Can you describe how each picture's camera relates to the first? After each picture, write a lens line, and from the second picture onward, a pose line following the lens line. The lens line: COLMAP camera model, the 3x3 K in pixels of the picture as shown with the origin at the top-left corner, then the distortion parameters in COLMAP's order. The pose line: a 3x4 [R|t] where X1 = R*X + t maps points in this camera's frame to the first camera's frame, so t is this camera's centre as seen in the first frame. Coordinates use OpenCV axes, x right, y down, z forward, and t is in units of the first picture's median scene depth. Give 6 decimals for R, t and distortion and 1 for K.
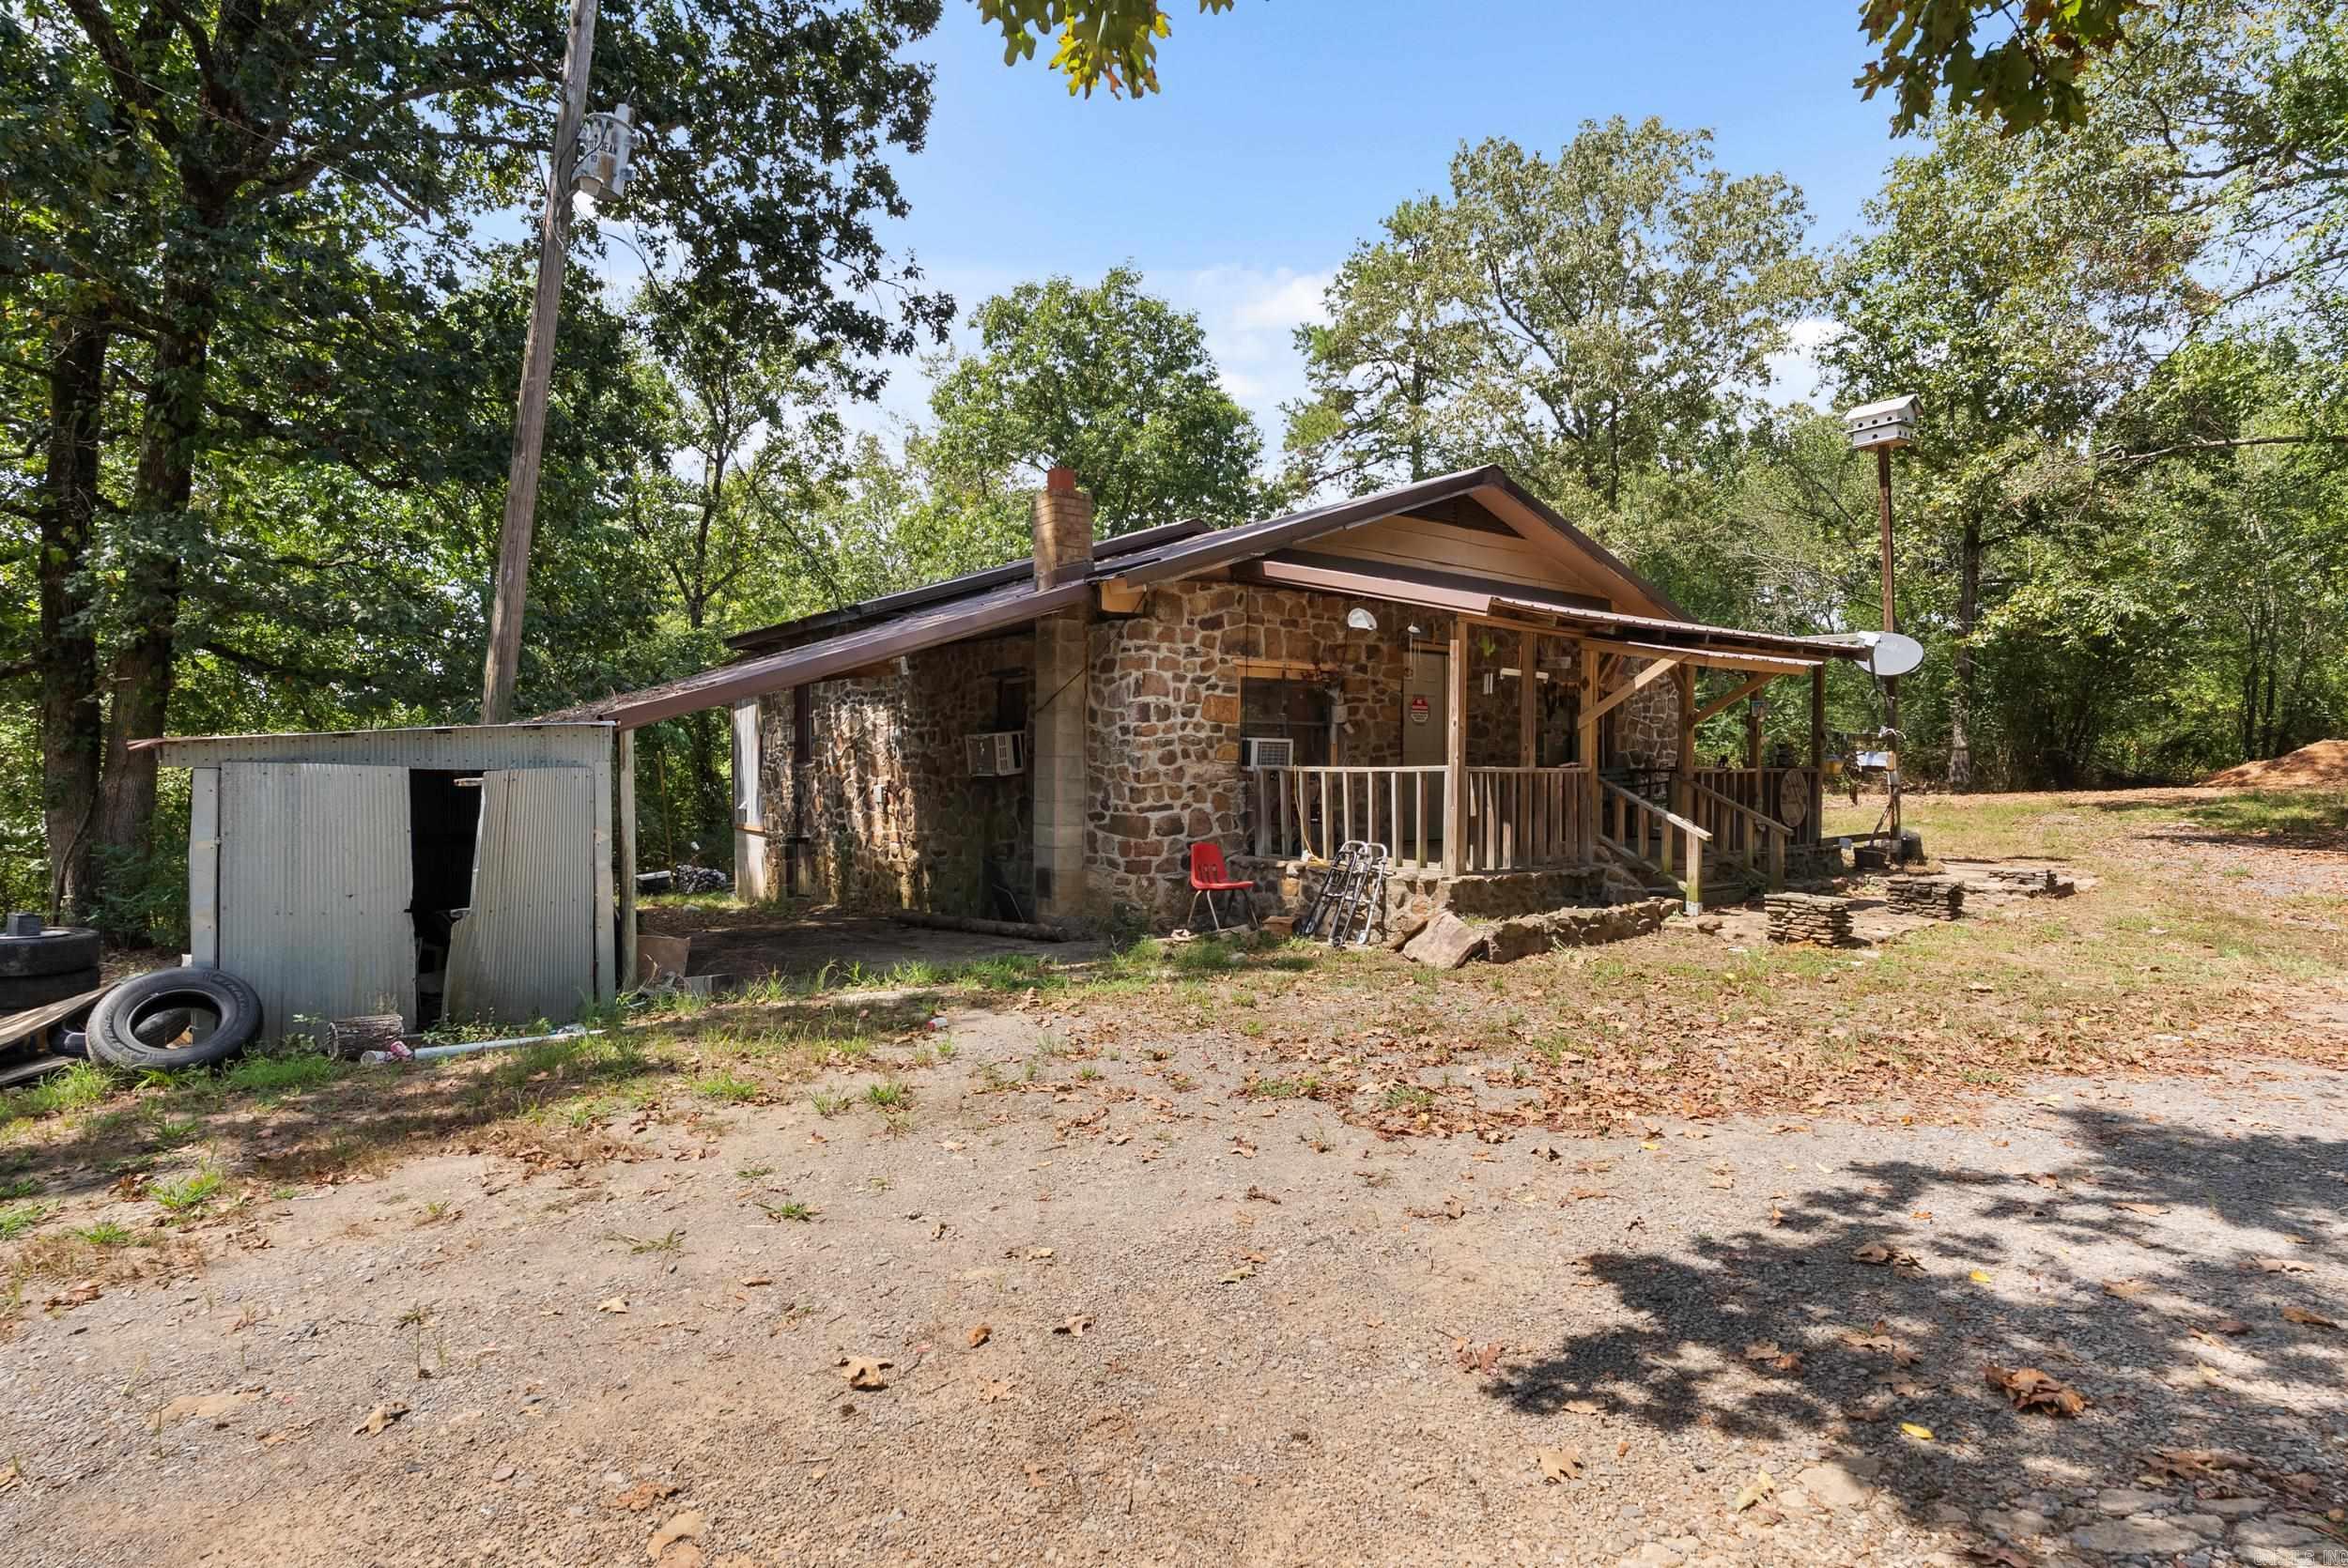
lens RADIAL K [[1233.0, 0, 1179.8], [0, 1233.0, 774.9], [0, 0, 1]] dist [0.001619, 0.000033]
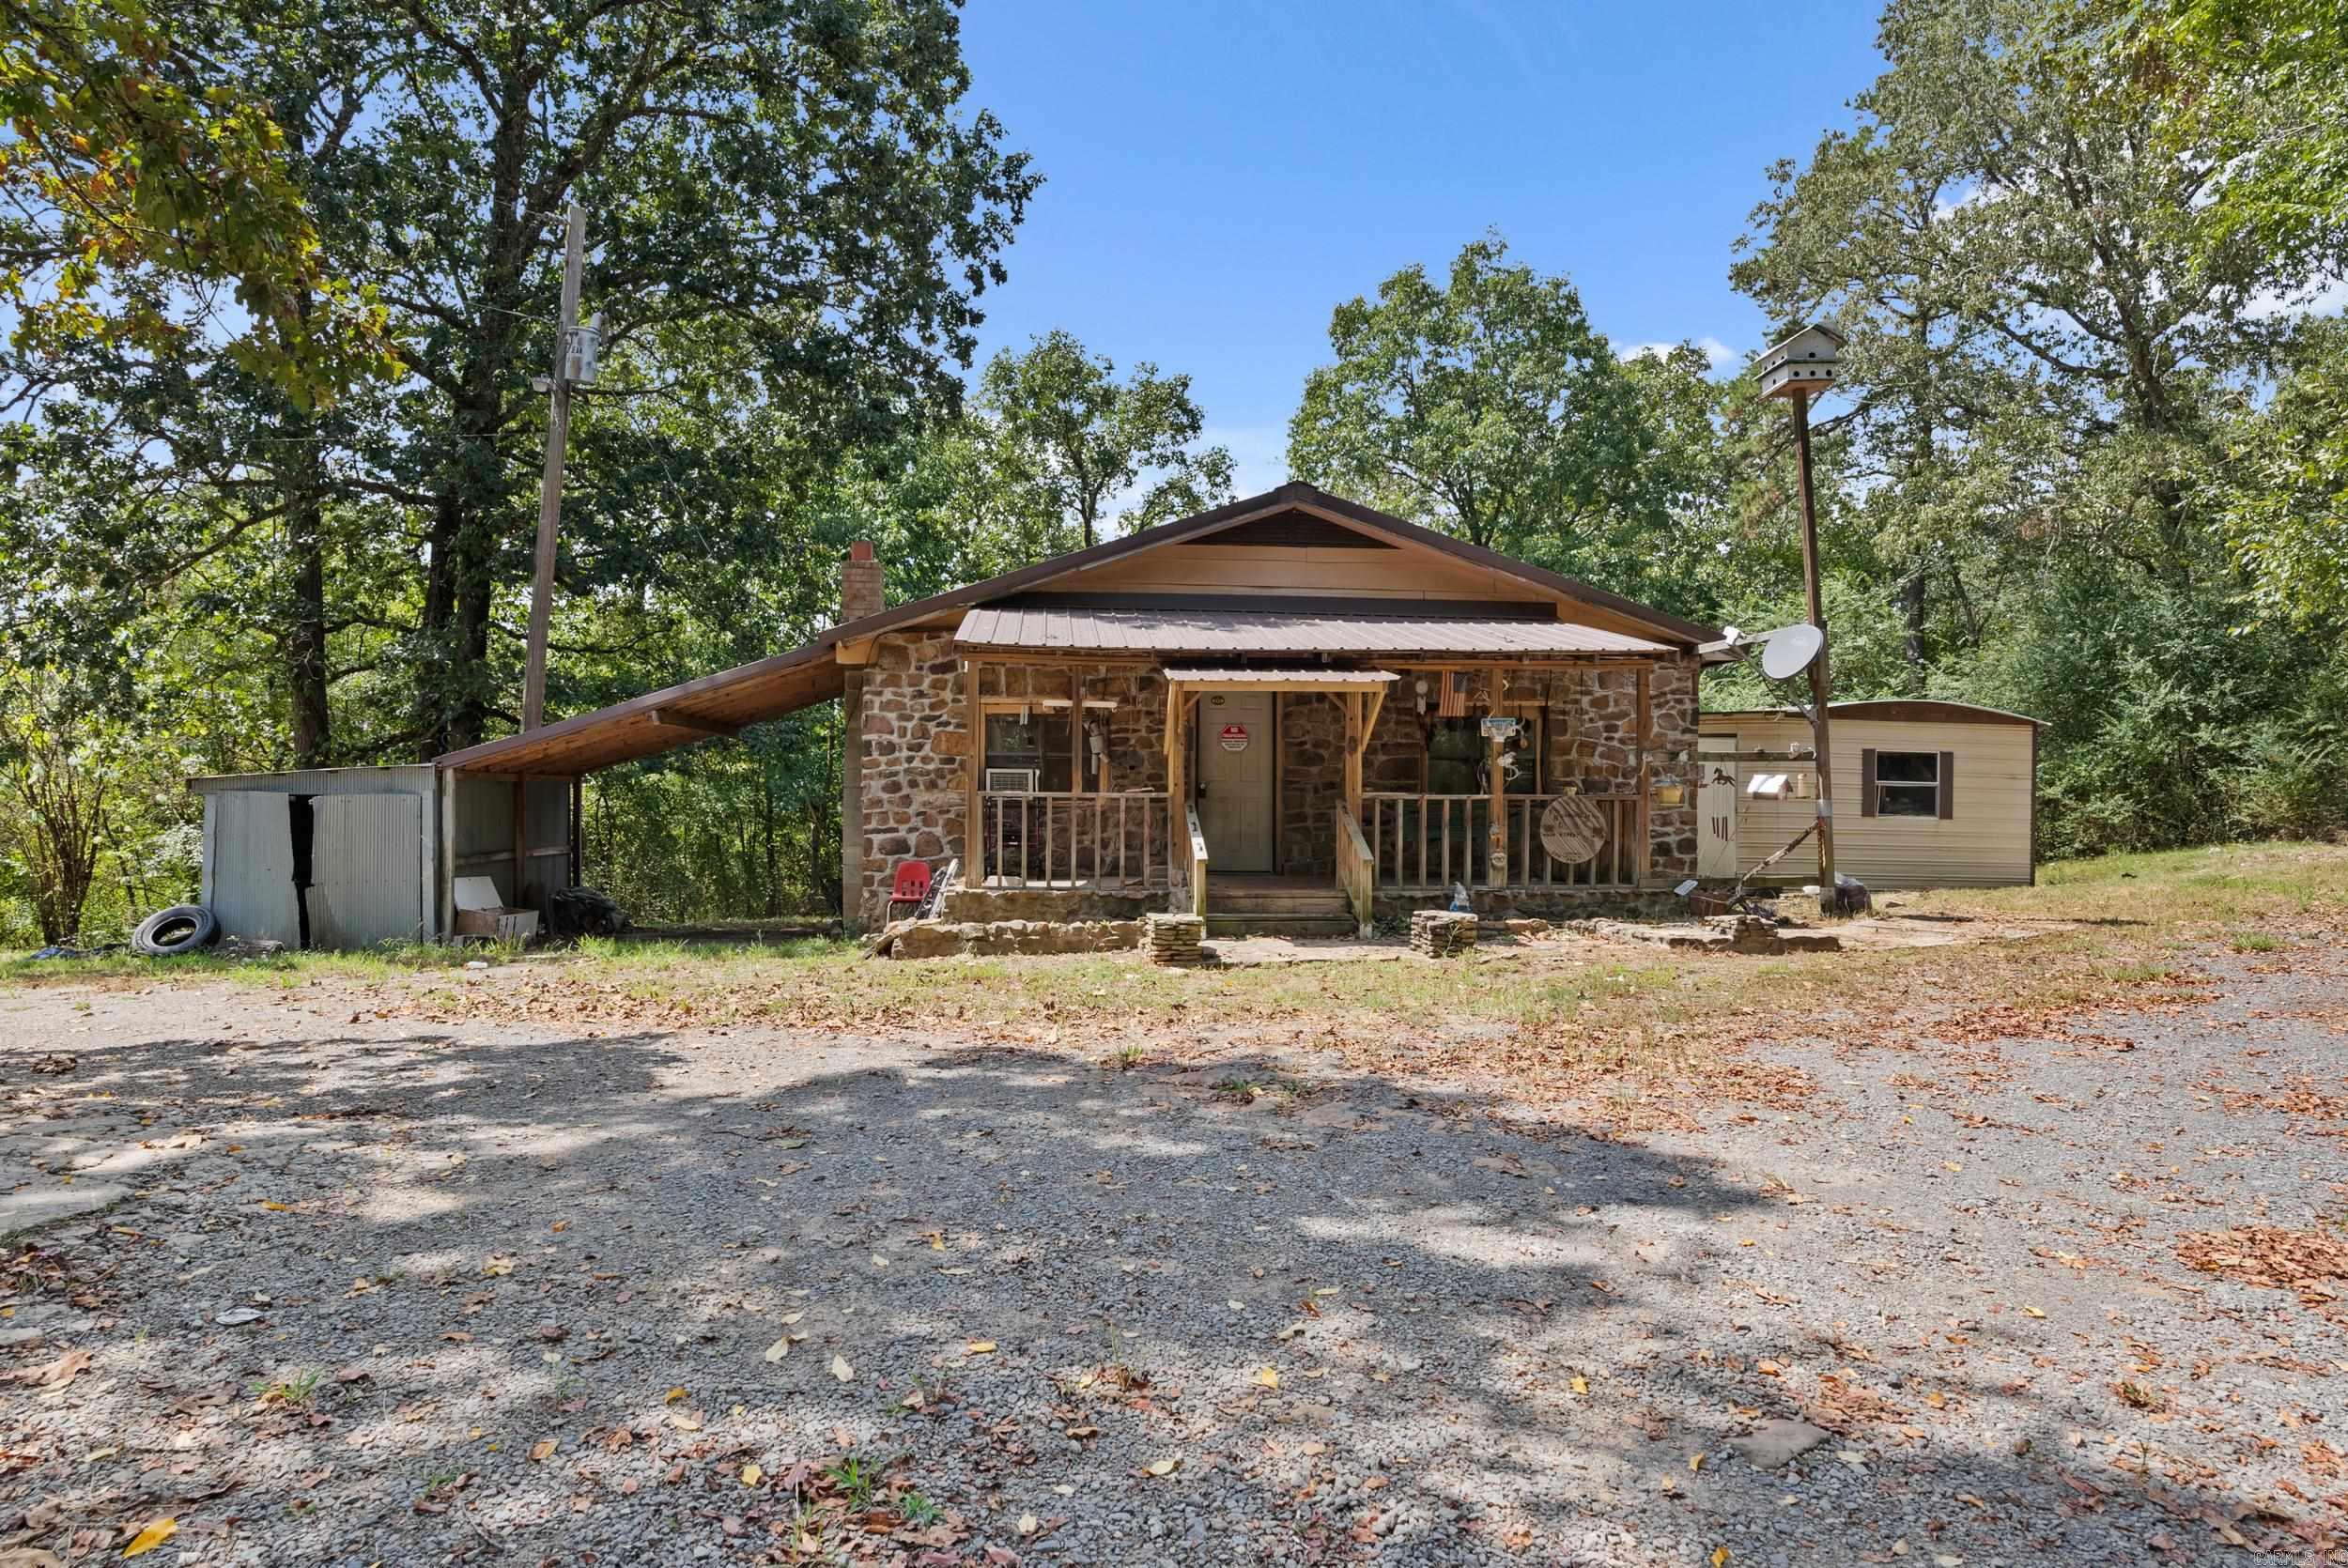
lens RADIAL K [[1478.5, 0, 1173.0], [0, 1478.5, 791.0], [0, 0, 1]] dist [-0.001947, 0.006462]
pose [[0.851526, -0.005835, -0.524280, 0.929789], [-0.005006, 0.999802, -0.019257, 0.014802], [0.524289, 0.019023, 0.851328, -0.038702]]
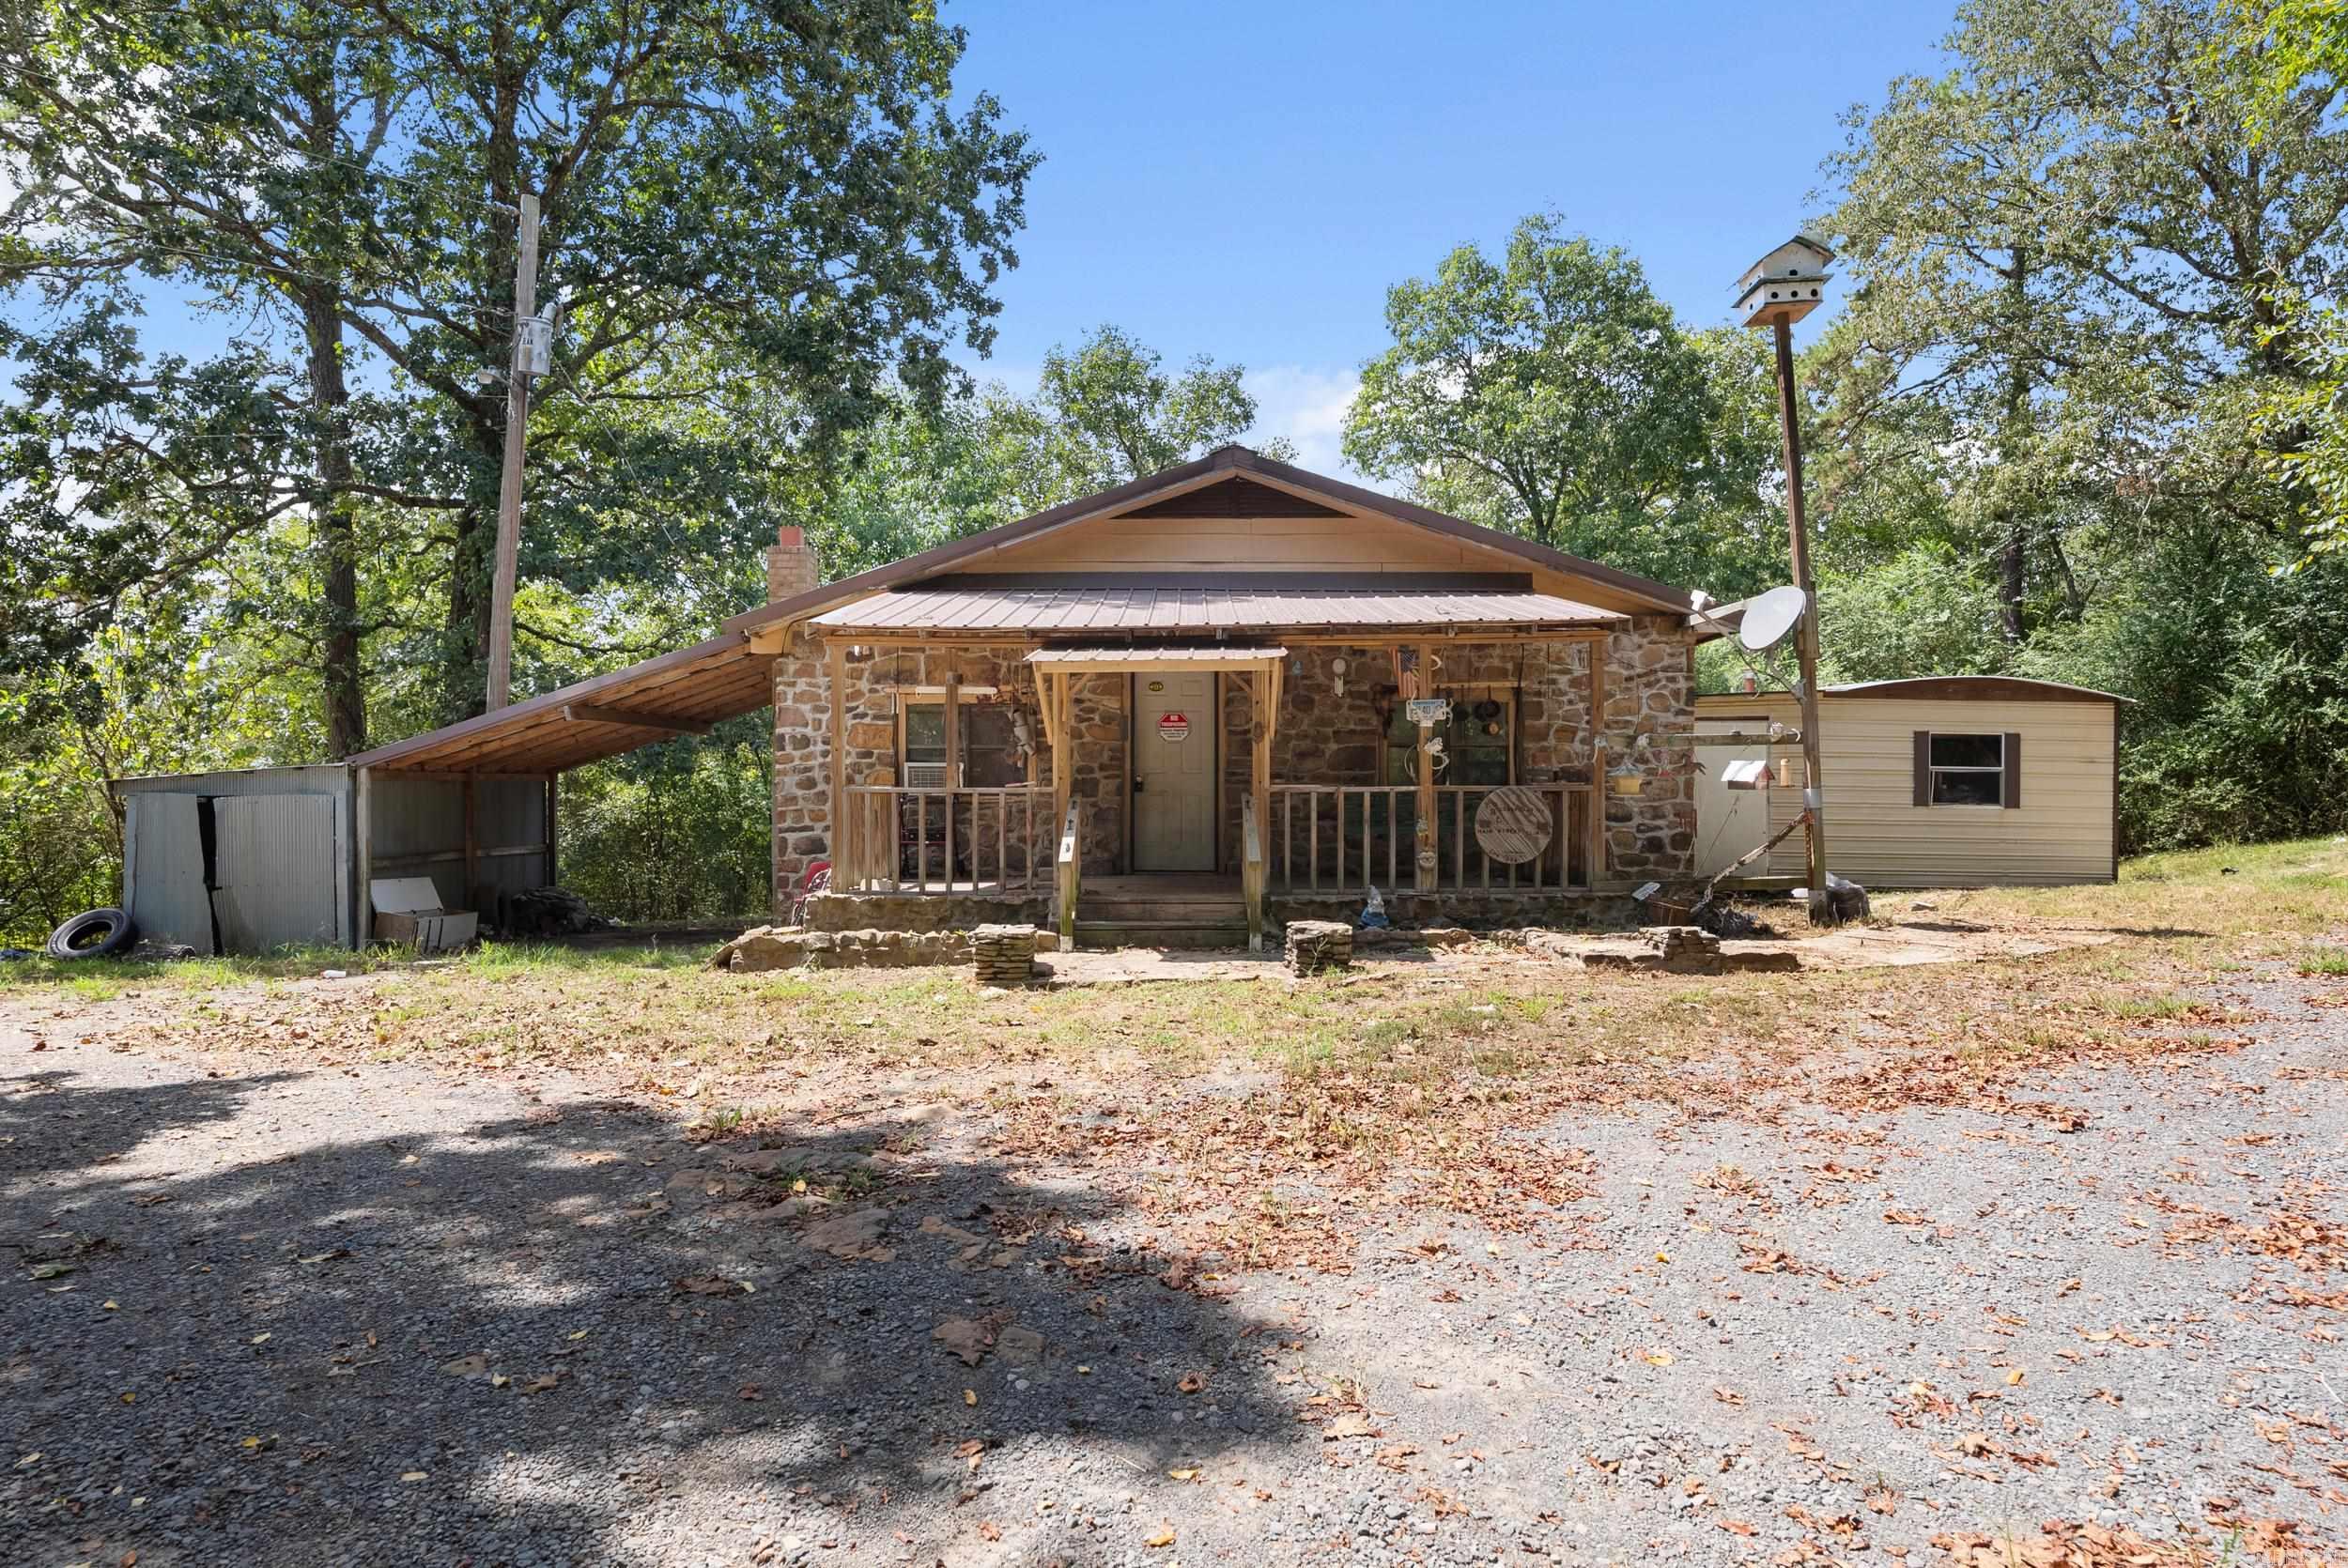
lens RADIAL K [[1406.9, 0, 1170.0], [0, 1406.9, 787.8], [0, 0, 1]] dist [0.003292, -0.002356]
pose [[0.793533, -0.010884, -0.608430, 0.993613], [0.001630, 0.999874, -0.015761, 0.010168], [0.608525, 0.011515, 0.793451, 0.205480]]
